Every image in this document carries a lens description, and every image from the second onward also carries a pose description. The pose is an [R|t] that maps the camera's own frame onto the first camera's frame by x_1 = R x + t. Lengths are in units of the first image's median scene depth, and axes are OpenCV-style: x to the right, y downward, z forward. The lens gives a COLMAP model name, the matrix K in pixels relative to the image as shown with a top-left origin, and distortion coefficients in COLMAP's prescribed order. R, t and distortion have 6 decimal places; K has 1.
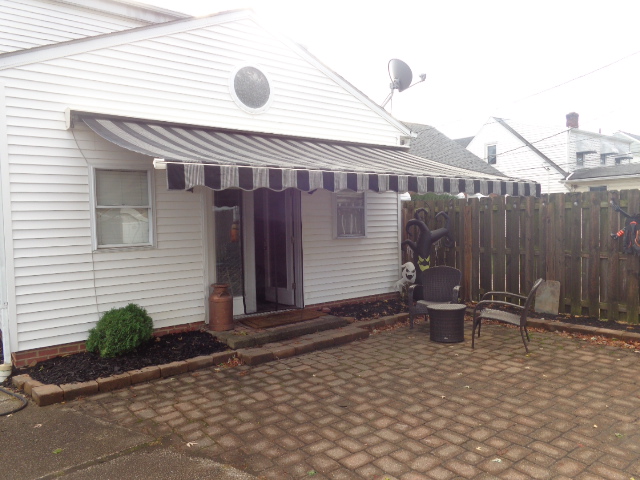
lens RADIAL K [[483.6, 0, 320.2], [0, 483.6, 239.9], [0, 0, 1]] dist [0.003214, -0.002973]
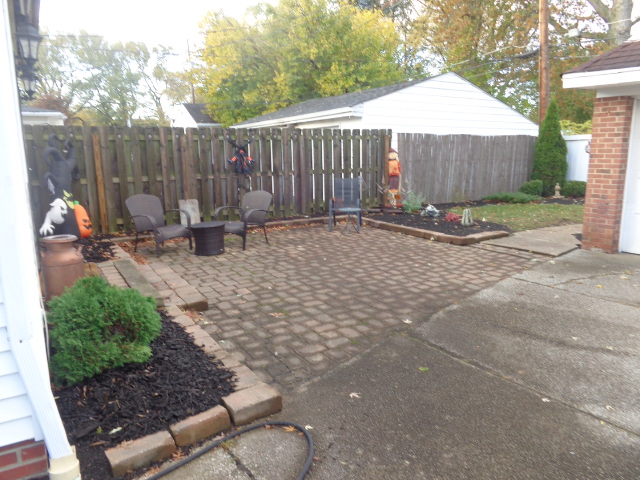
lens RADIAL K [[483.6, 0, 320.4], [0, 483.6, 240.9], [0, 0, 1]] dist [0.003214, -0.002973]
pose [[0.136704, -0.166550, 0.976511, -1.263233], [0.055849, 0.985493, 0.160263, 0.016825], [-0.989036, 0.032629, 0.144023, 0.908466]]
